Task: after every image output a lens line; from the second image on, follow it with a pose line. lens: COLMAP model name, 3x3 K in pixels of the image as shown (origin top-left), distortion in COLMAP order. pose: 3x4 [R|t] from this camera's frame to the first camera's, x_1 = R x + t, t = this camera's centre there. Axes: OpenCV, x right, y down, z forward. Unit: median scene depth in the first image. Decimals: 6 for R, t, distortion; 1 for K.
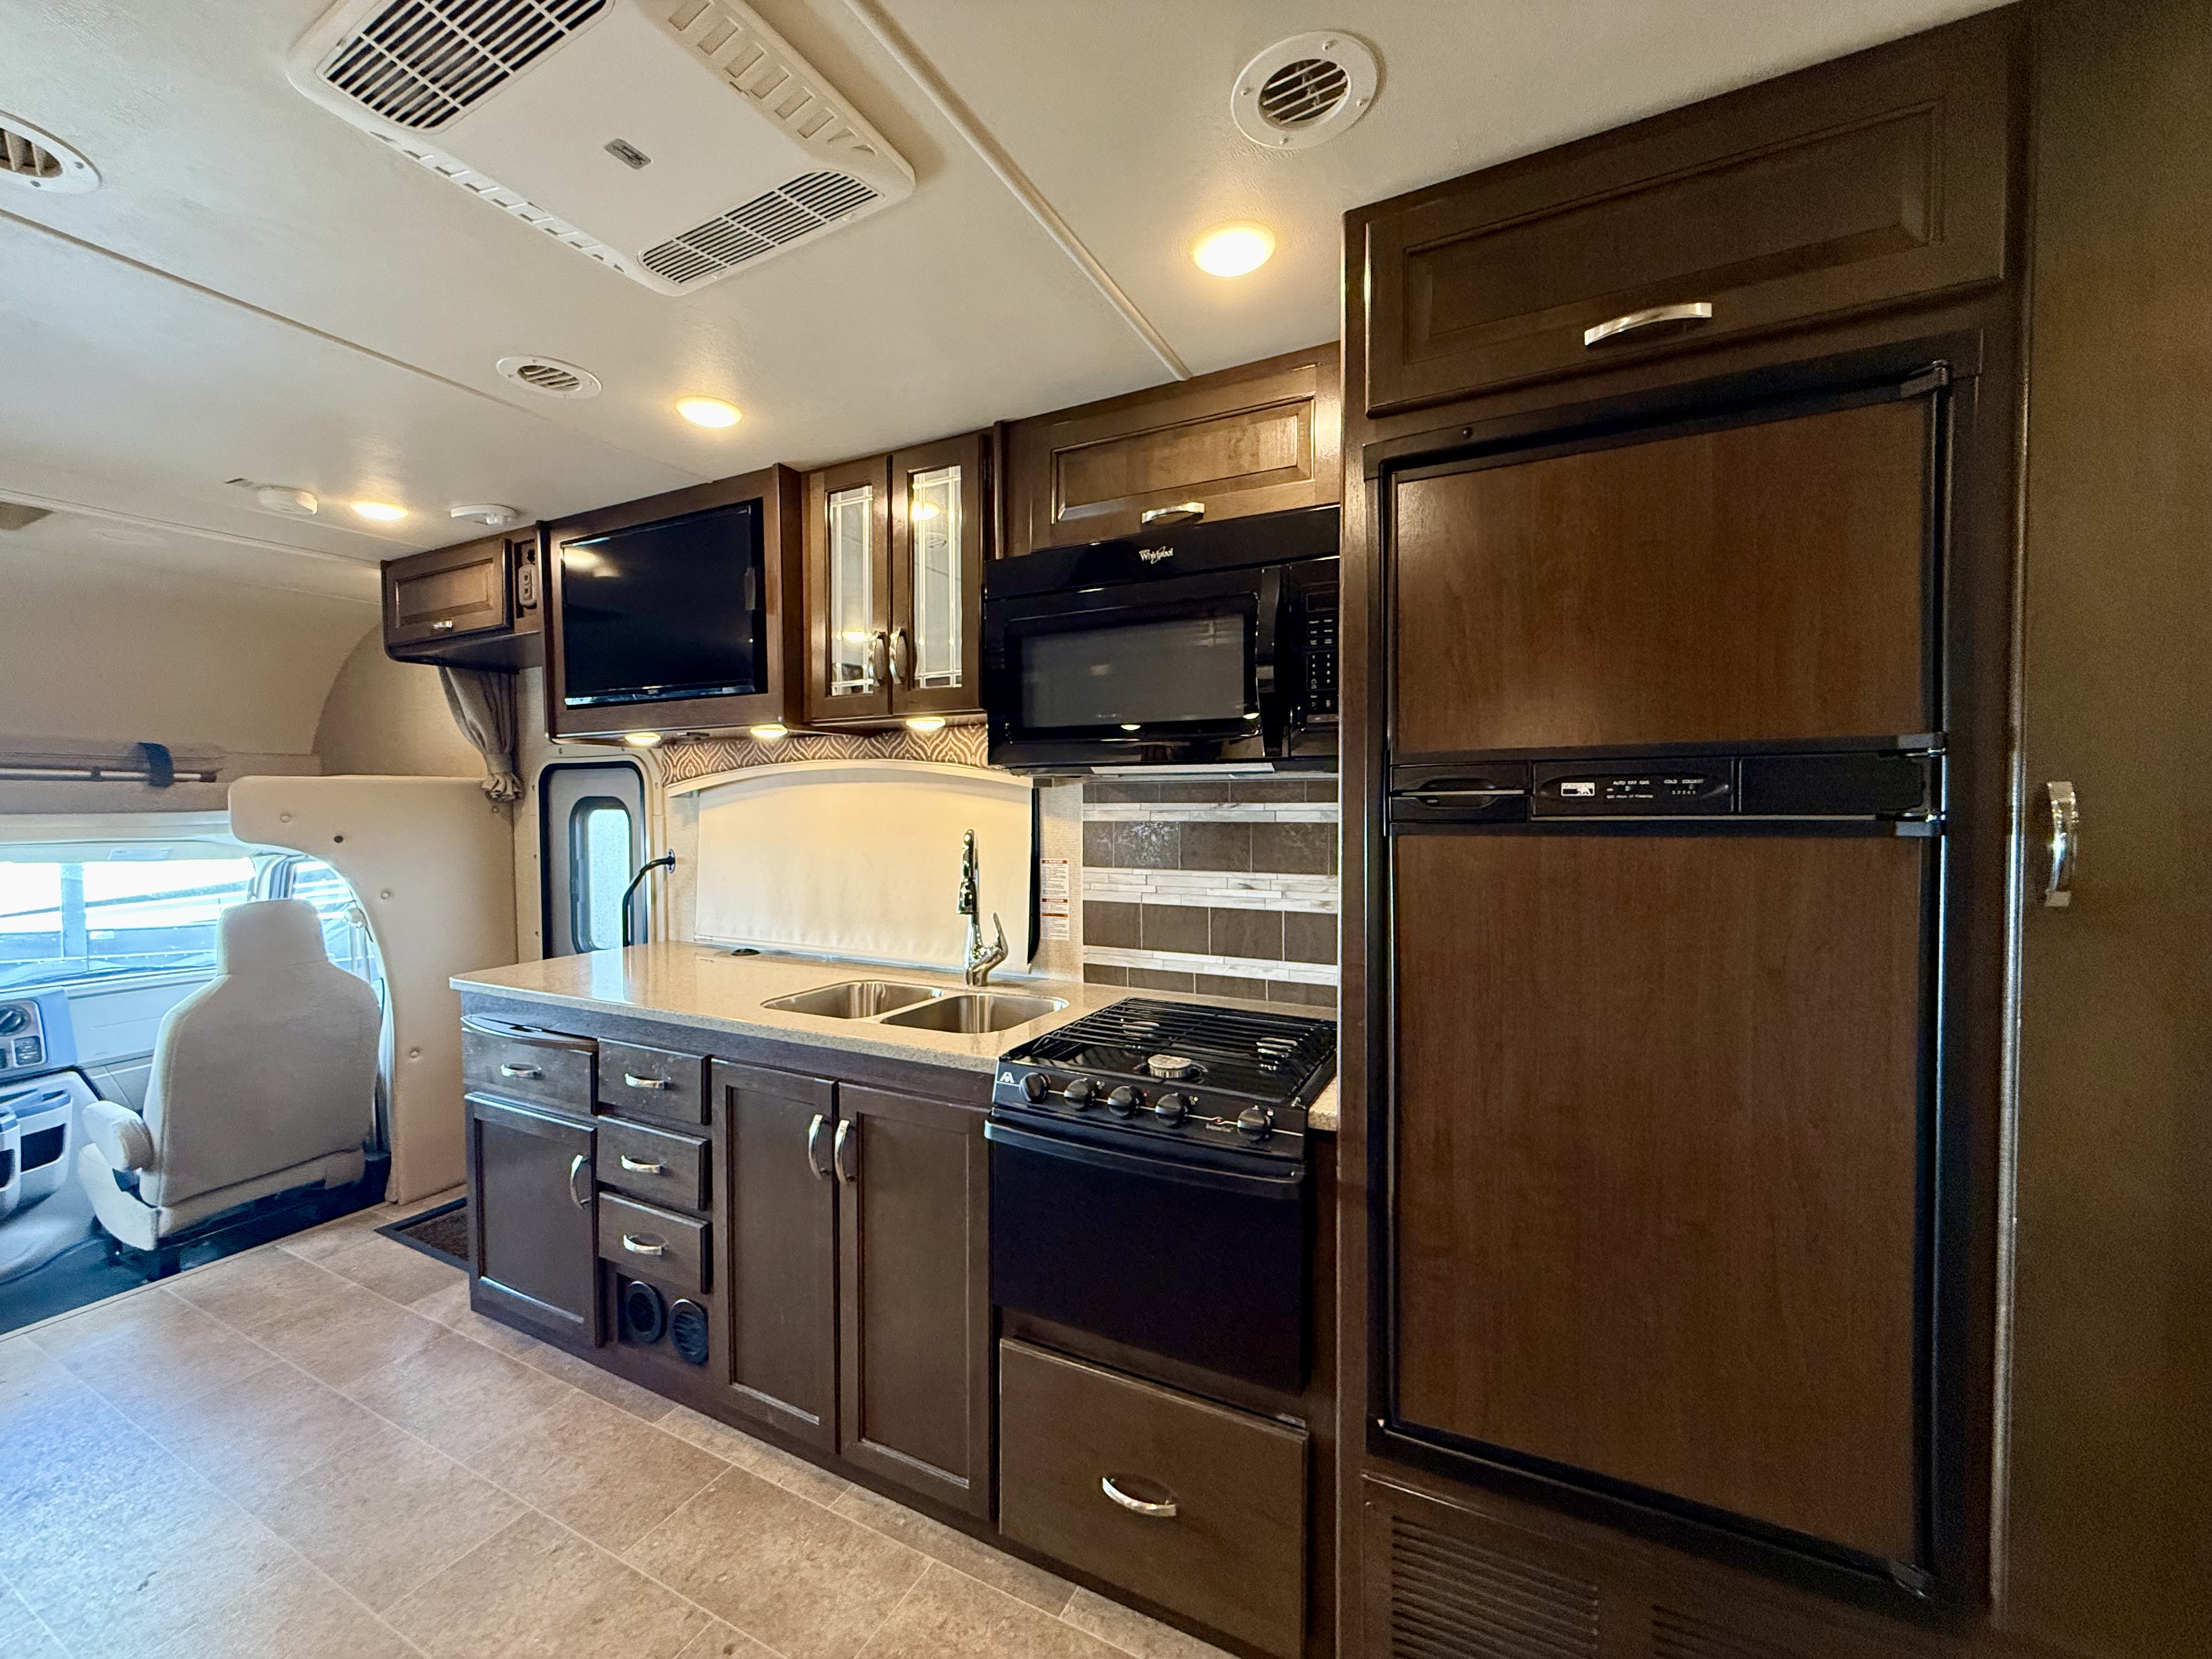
lens RADIAL K [[884.5, 0, 1102.5], [0, 884.5, 827.6], [0, 0, 1]] dist [0.000972, -0.000181]
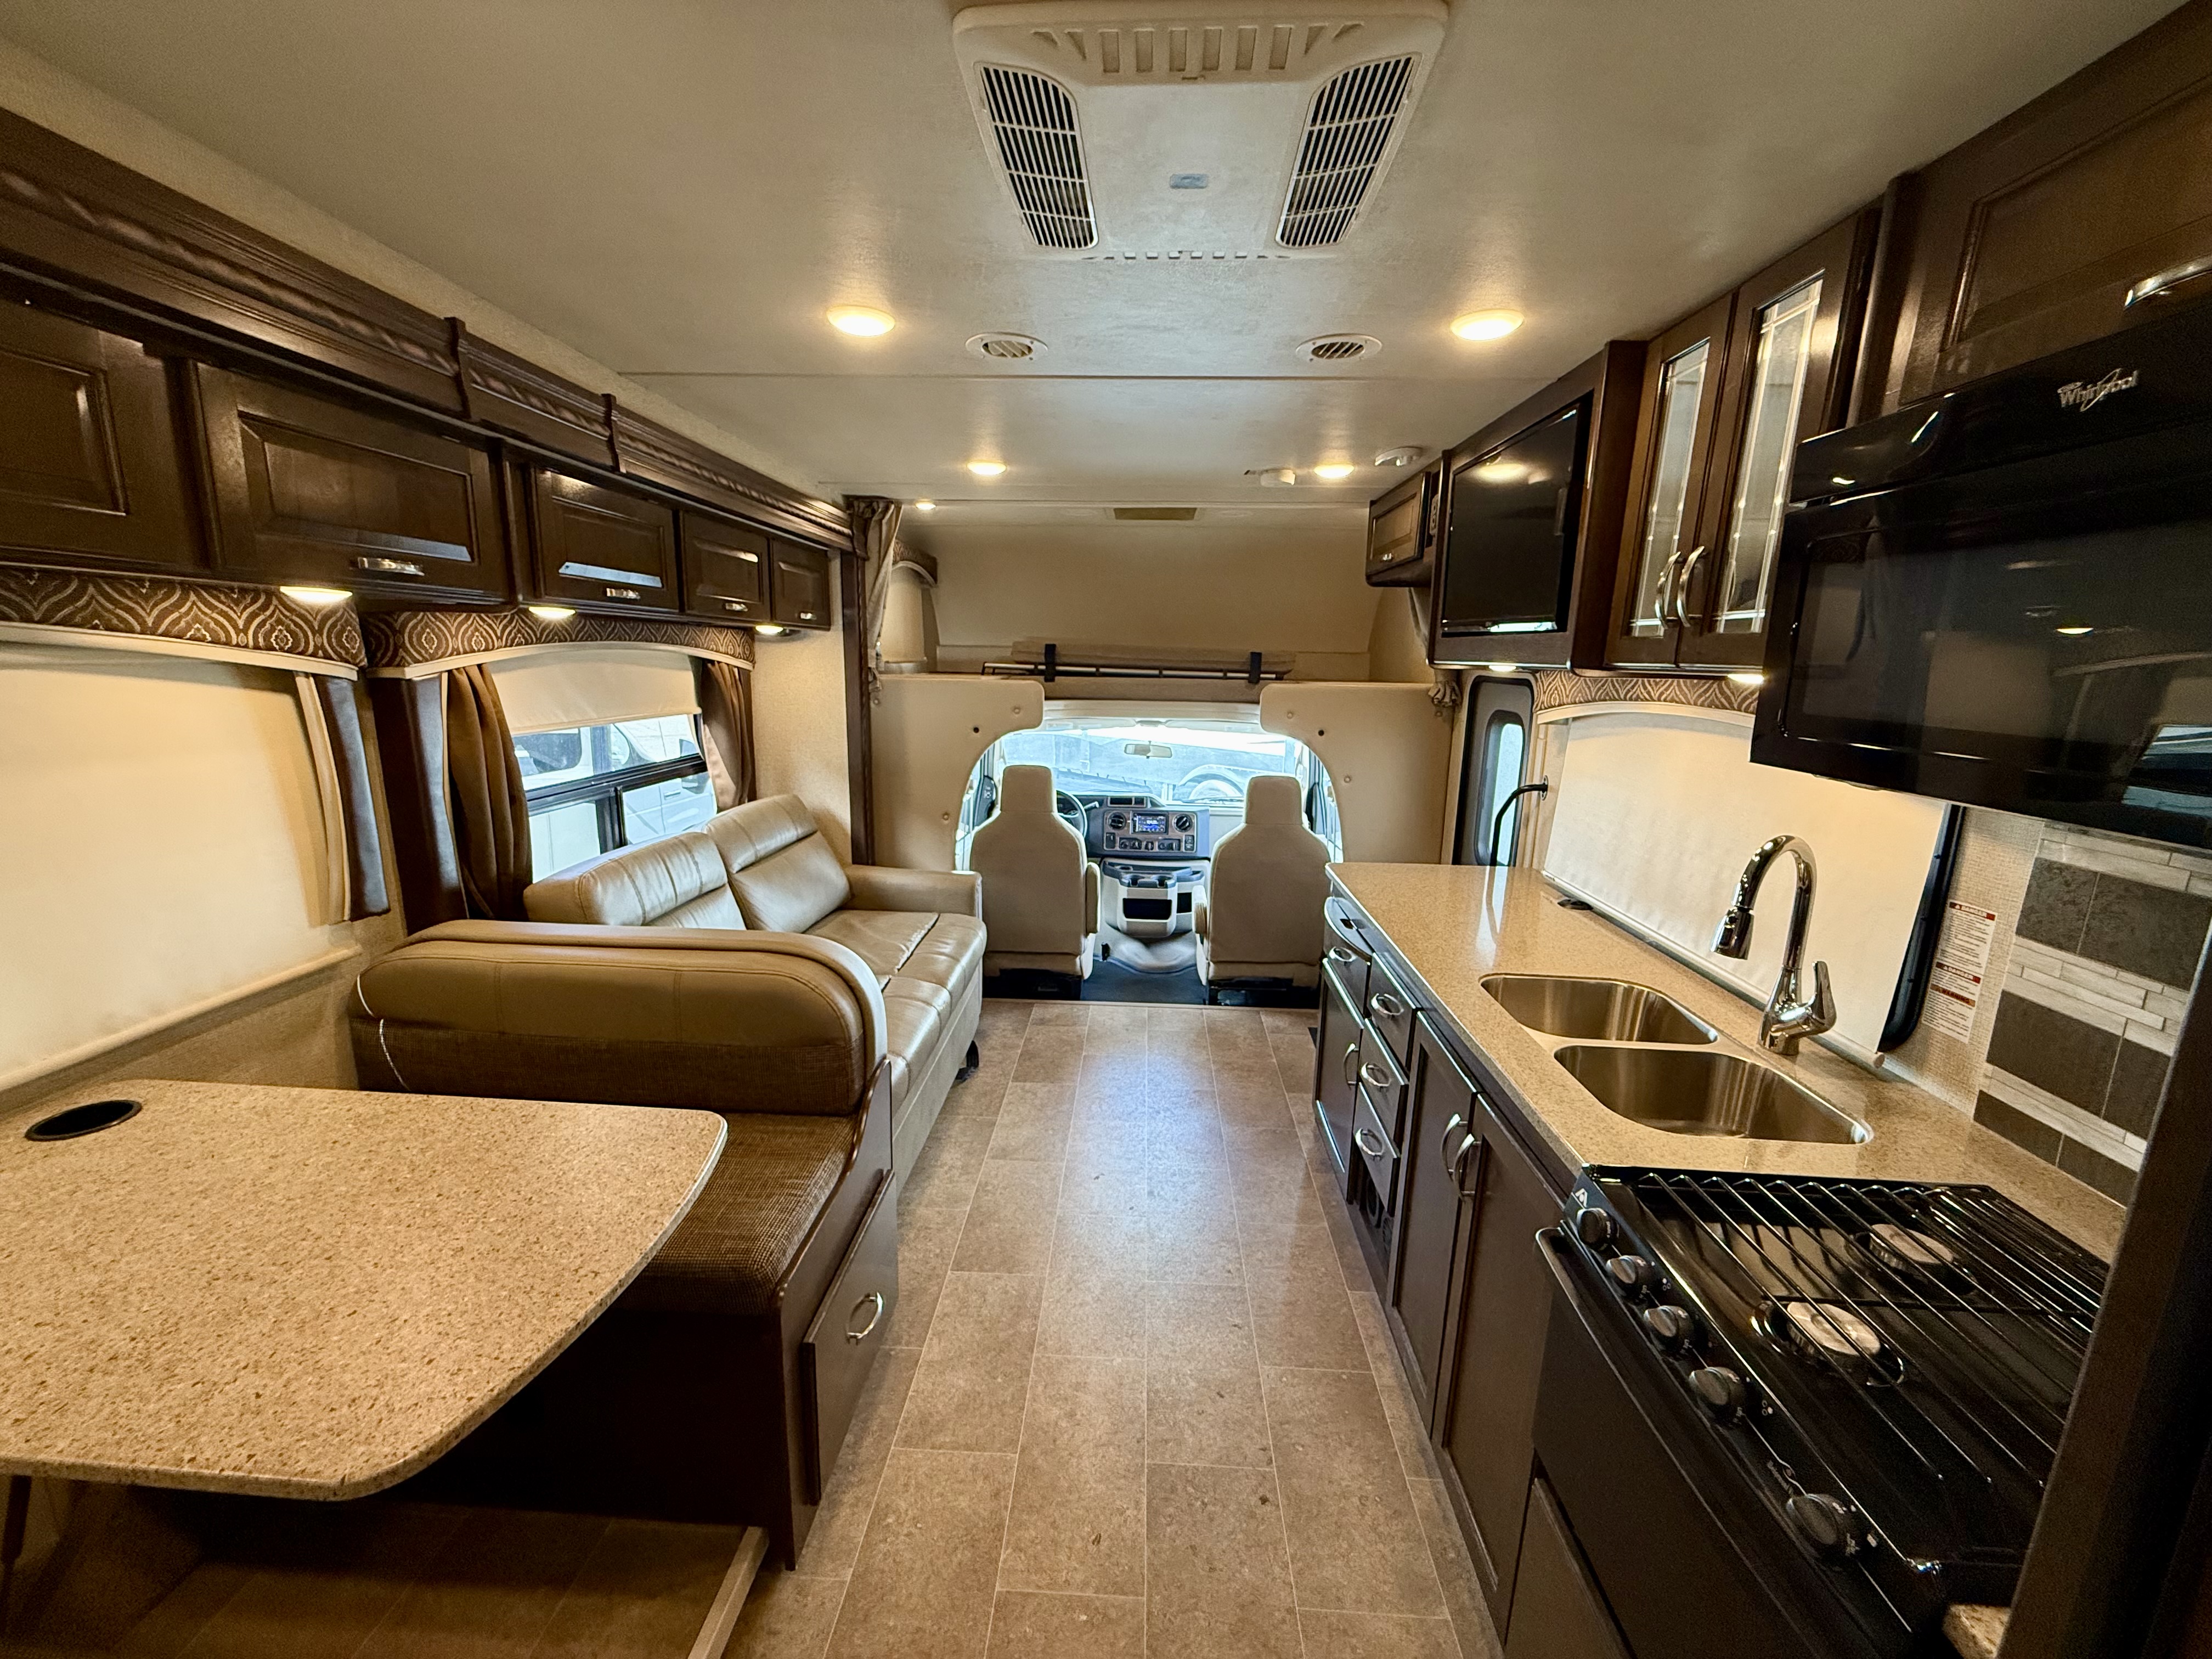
lens RADIAL K [[882.0, 0, 1104.0], [0, 882.0, 825.9], [0, 0, 1]] dist [-0.000214, 0.000447]
pose [[0.406567, 0.192556, -0.893099, 0.229448], [-0.048150, 0.980695, 0.189523, -0.102881], [0.912351, -0.034051, 0.407990, 0.222061]]
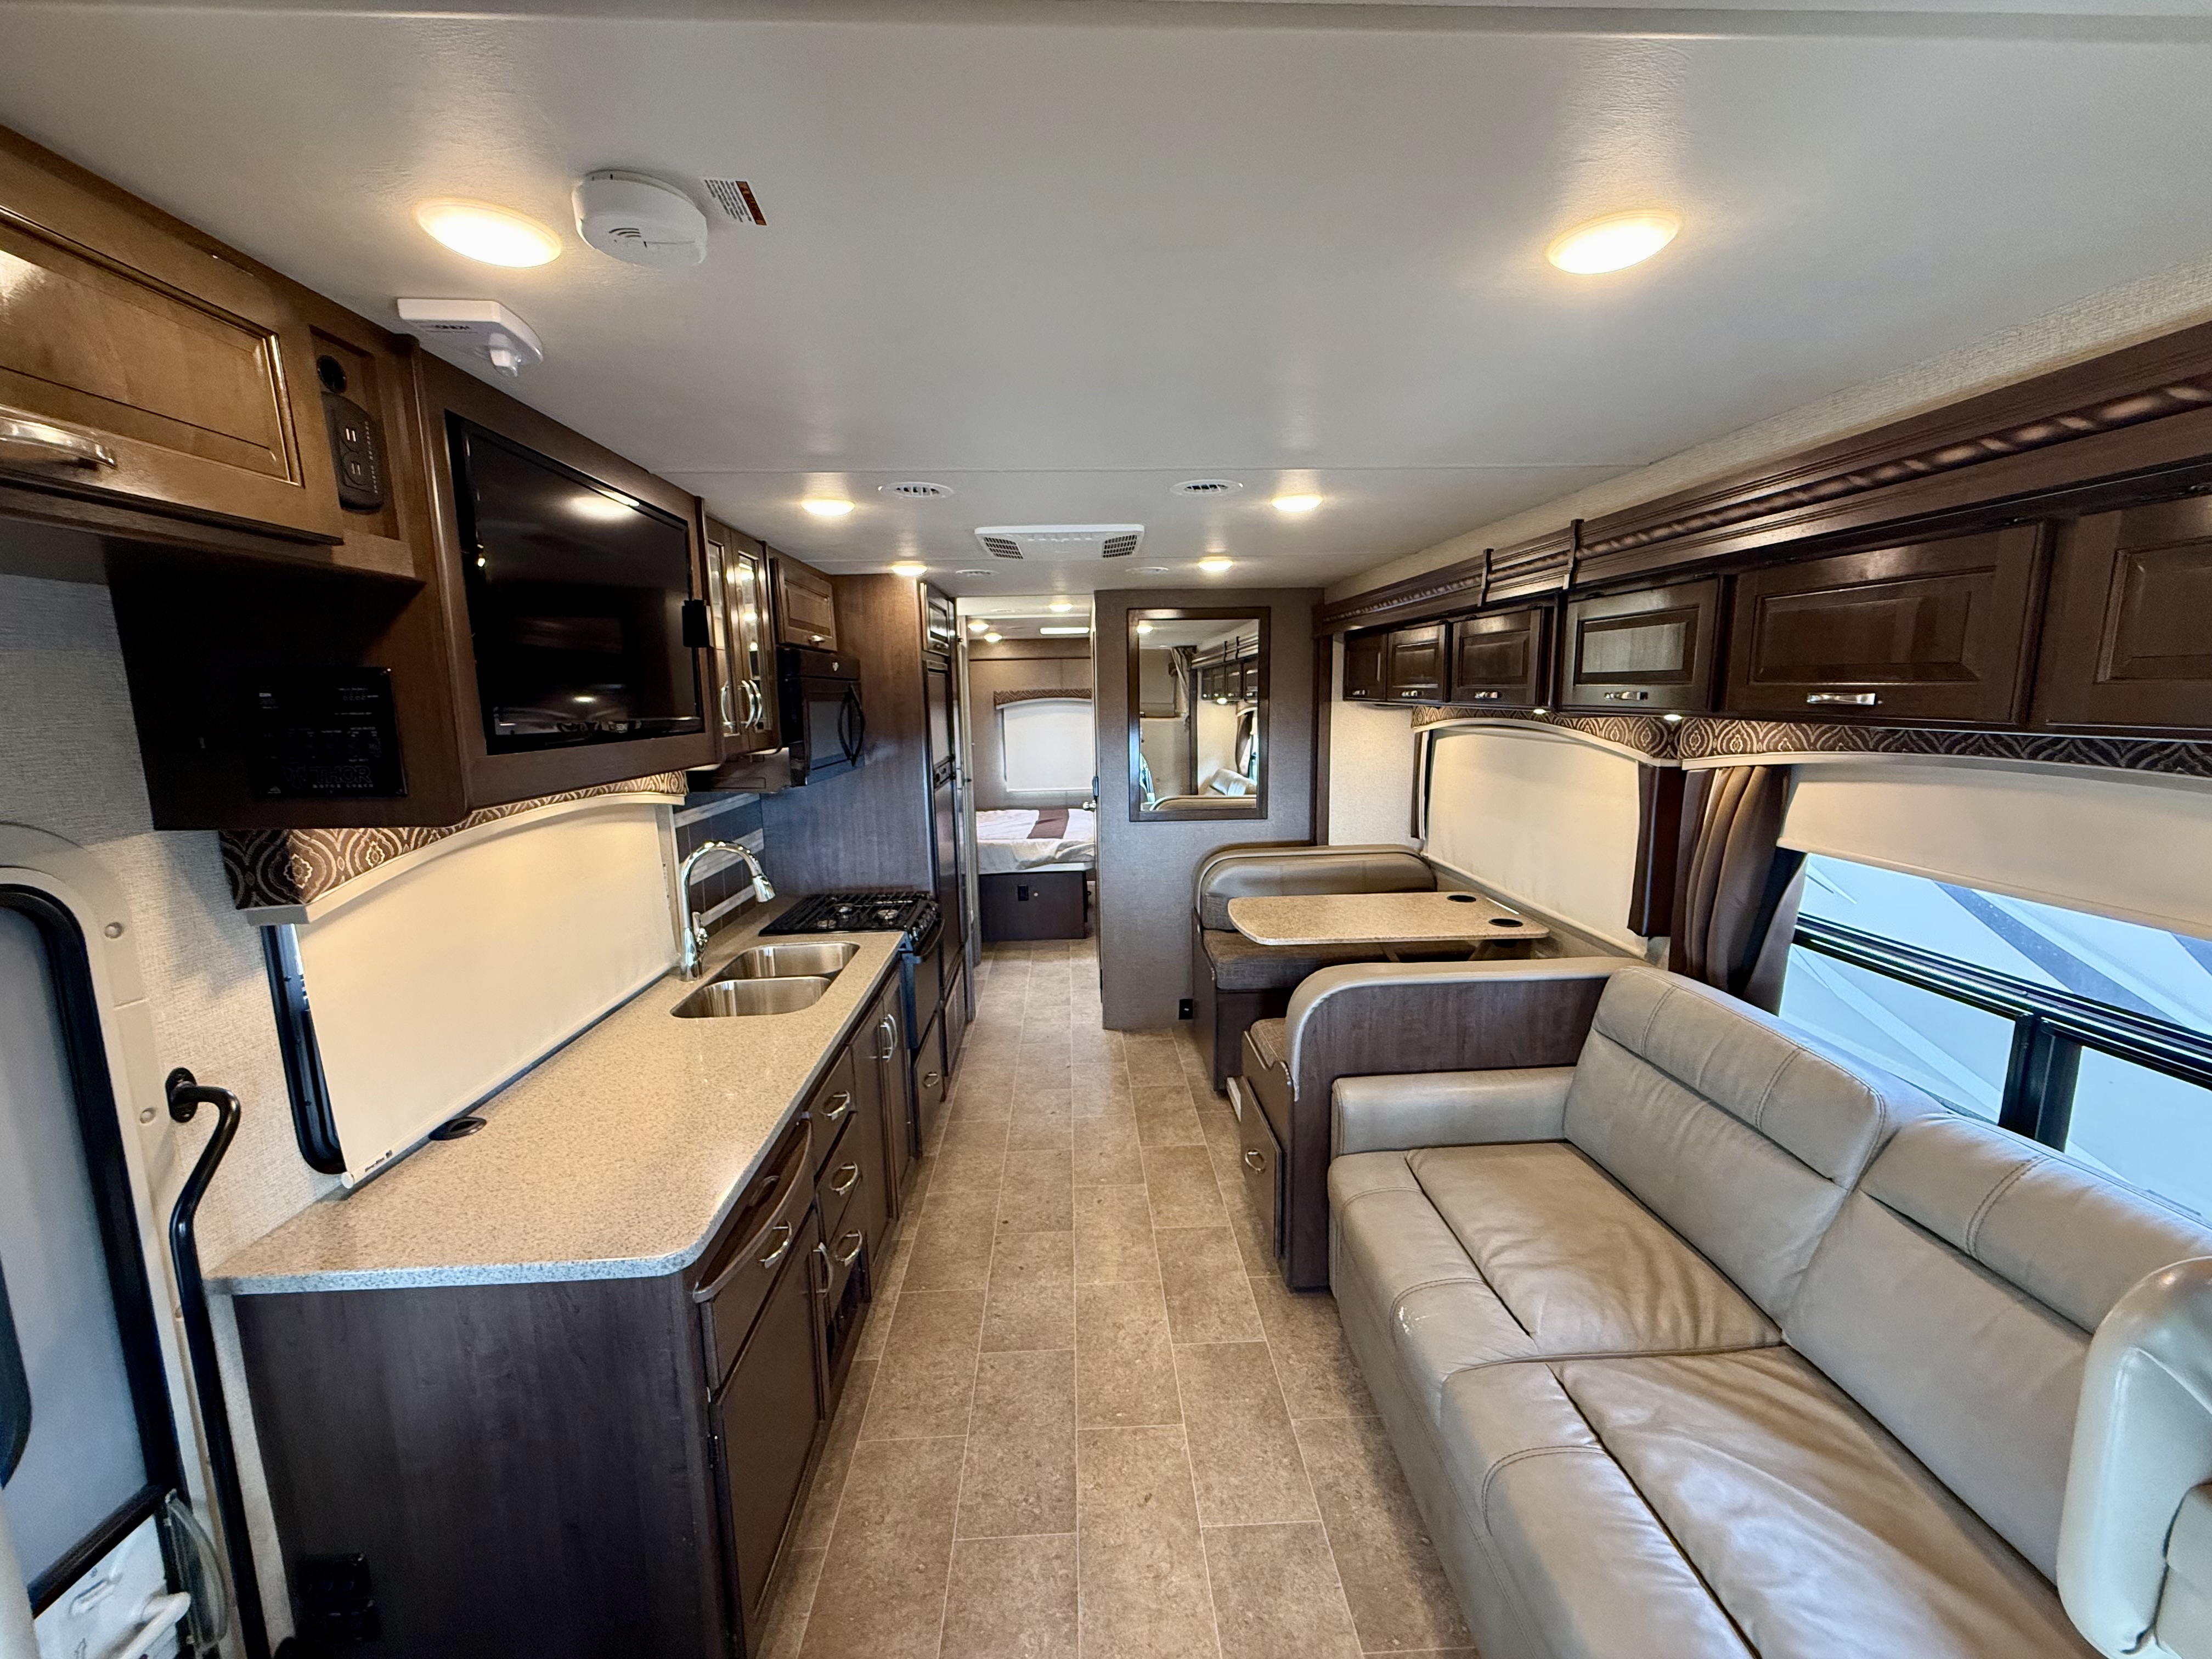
lens RADIAL K [[881.4, 0, 1102.1], [0, 881.4, 829.2], [0, 0, 1]] dist [0.000905, 0.000052]
pose [[-0.483866, -0.121010, 0.866736, -1.360629], [0.044793, 0.985671, 0.162621, -0.177165], [-0.873995, 0.117510, -0.471512, 1.034278]]
